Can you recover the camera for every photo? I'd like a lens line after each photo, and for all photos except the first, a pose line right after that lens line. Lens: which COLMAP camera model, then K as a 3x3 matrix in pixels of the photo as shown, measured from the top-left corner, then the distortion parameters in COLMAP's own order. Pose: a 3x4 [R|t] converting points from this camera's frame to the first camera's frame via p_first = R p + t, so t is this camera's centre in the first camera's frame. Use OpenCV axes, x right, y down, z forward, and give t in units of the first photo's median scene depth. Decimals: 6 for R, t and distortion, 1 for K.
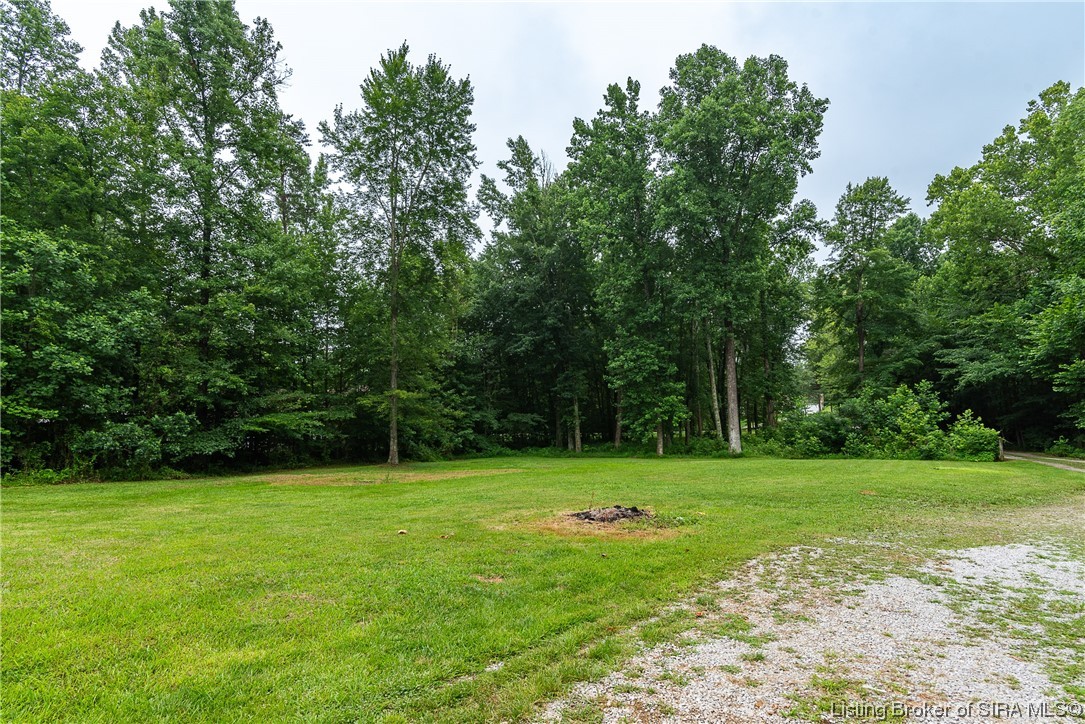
lens RADIAL K [[599.1, 0, 542.5], [0, 599.1, 362.0], [0, 0, 1]] dist [-0.001972, 0.000114]
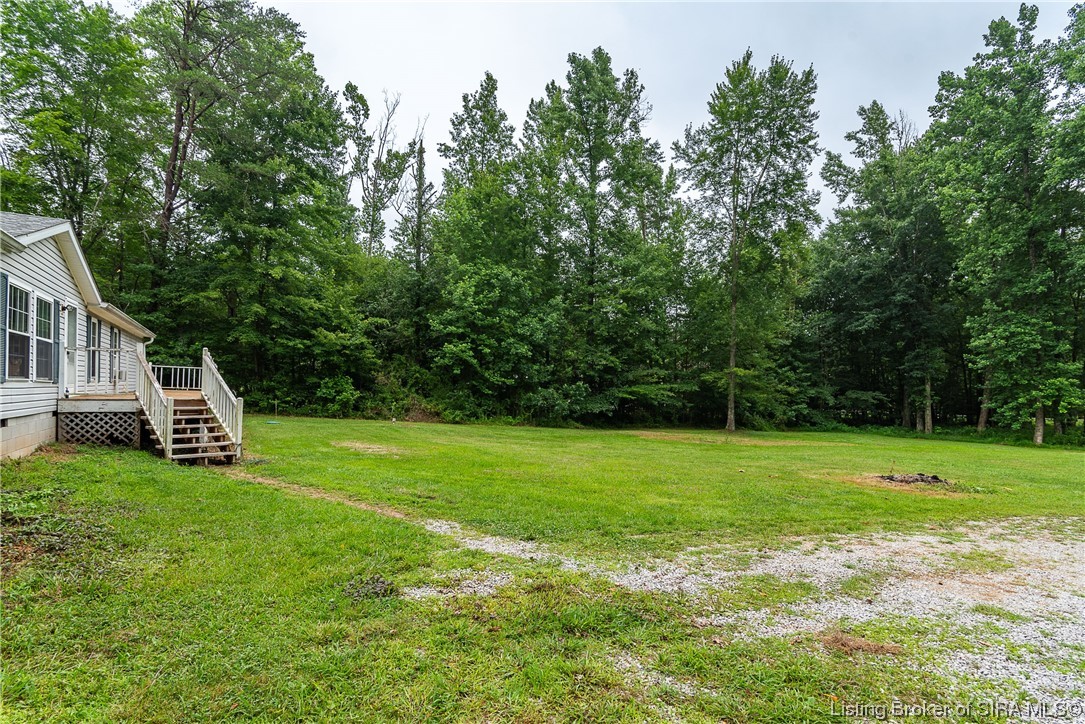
lens RADIAL K [[554.4, 0, 537.0], [0, 554.4, 394.9], [0, 0, 1]] dist [0.001166, -0.001171]
pose [[0.838122, 0.042066, -0.543858, 0.021702], [0.015242, 0.994827, 0.100436, -0.014107], [0.545269, -0.092467, 0.833145, -0.106291]]
